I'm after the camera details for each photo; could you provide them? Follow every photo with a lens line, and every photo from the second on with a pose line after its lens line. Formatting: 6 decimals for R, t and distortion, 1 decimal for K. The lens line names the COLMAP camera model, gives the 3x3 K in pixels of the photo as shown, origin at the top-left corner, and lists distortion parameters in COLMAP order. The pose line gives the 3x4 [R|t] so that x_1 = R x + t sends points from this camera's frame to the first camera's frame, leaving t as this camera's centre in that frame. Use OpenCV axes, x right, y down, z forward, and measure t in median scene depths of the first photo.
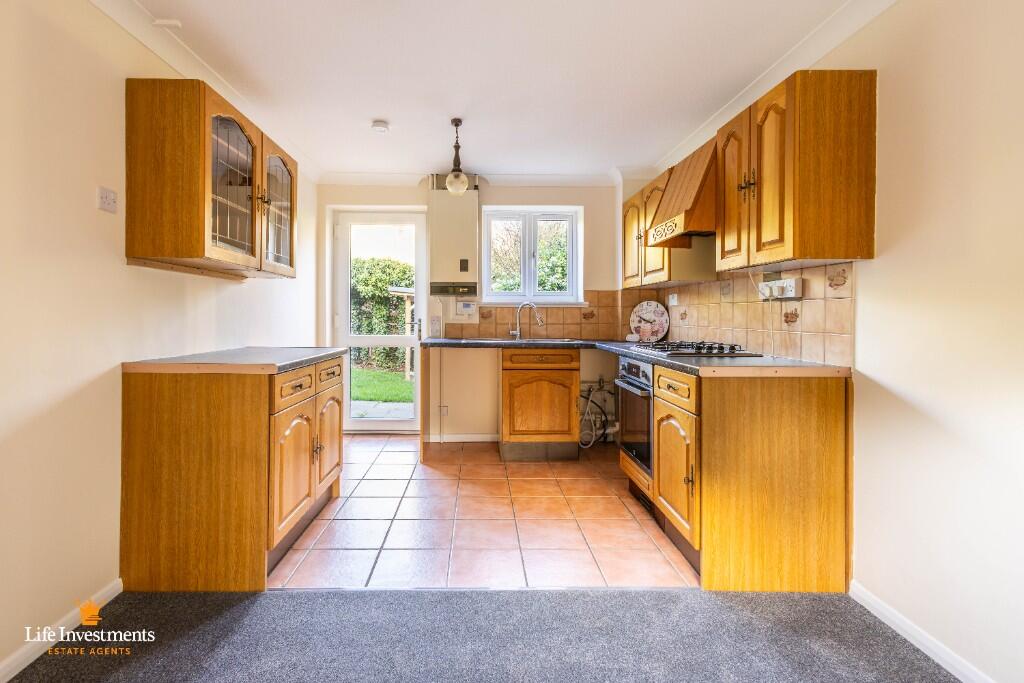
lens RADIAL K [[468.1, 0, 483.0], [0, 468.1, 319.4], [0, 0, 1]] dist [0.001224, 0.000468]
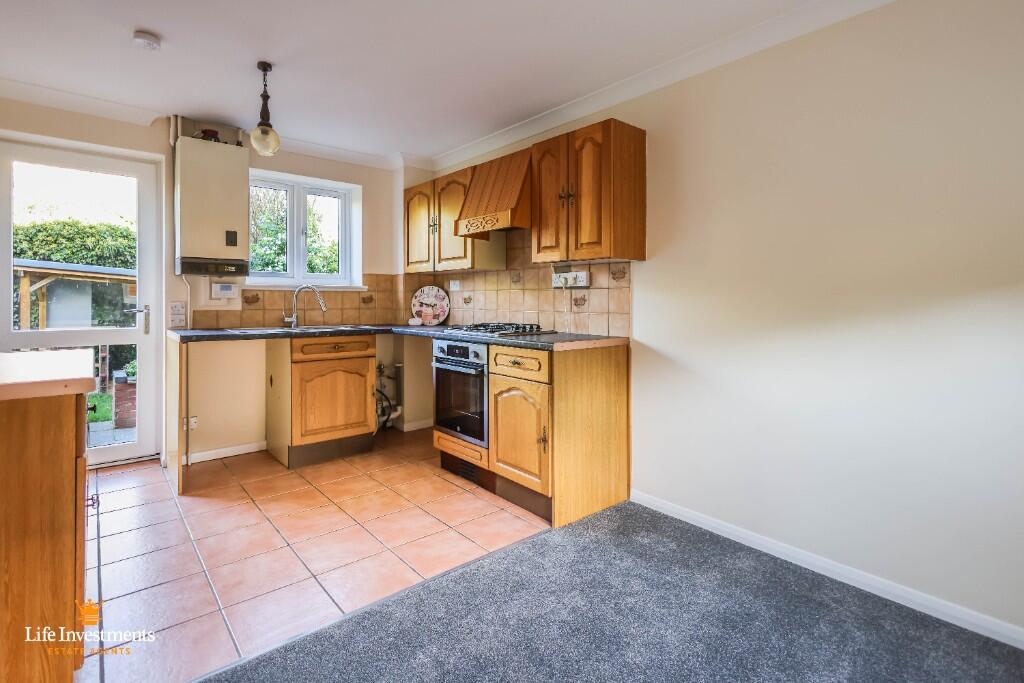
lens RADIAL K [[484.9, 0, 495.8], [0, 484.9, 301.2], [0, 0, 1]] dist [-0.000435, -0.000049]
pose [[0.776939, -0.003786, 0.629564, -0.279432], [0.006349, 0.999978, -0.001821, -0.003166], [-0.629543, 0.005412, 0.776946, 0.081198]]
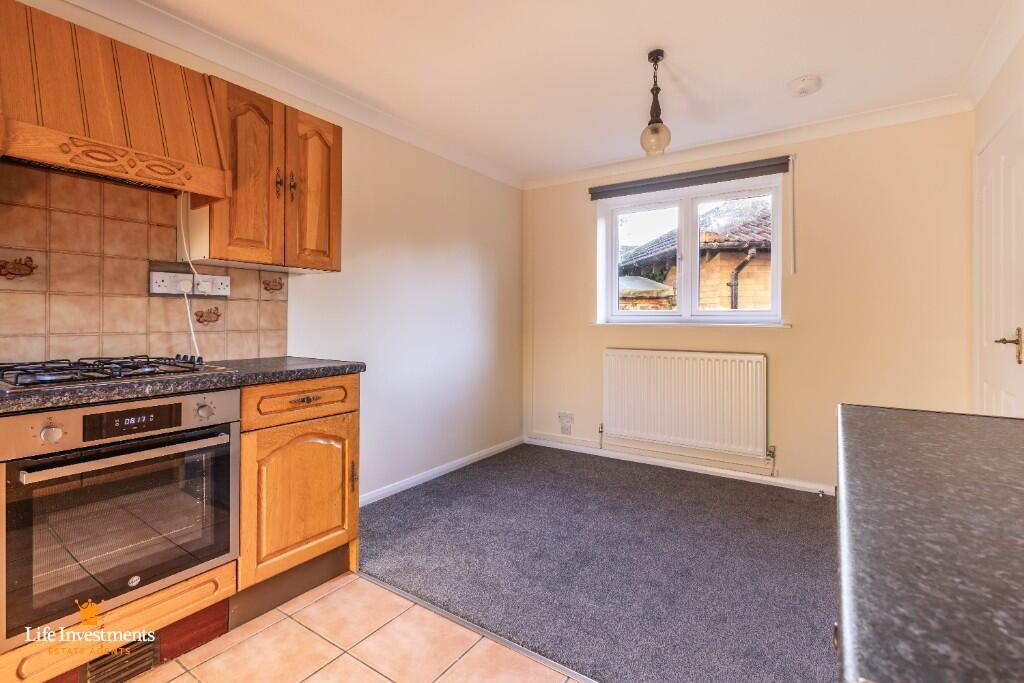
lens RADIAL K [[476.5, 0, 509.7], [0, 476.5, 317.3], [0, 0, 1]] dist [0.002682, 0.000255]
pose [[-0.823538, -0.009004, 0.567189, -0.284105], [-0.004238, 0.999944, 0.009722, -0.011221], [-0.567245, 0.005603, -0.823530, 1.102710]]
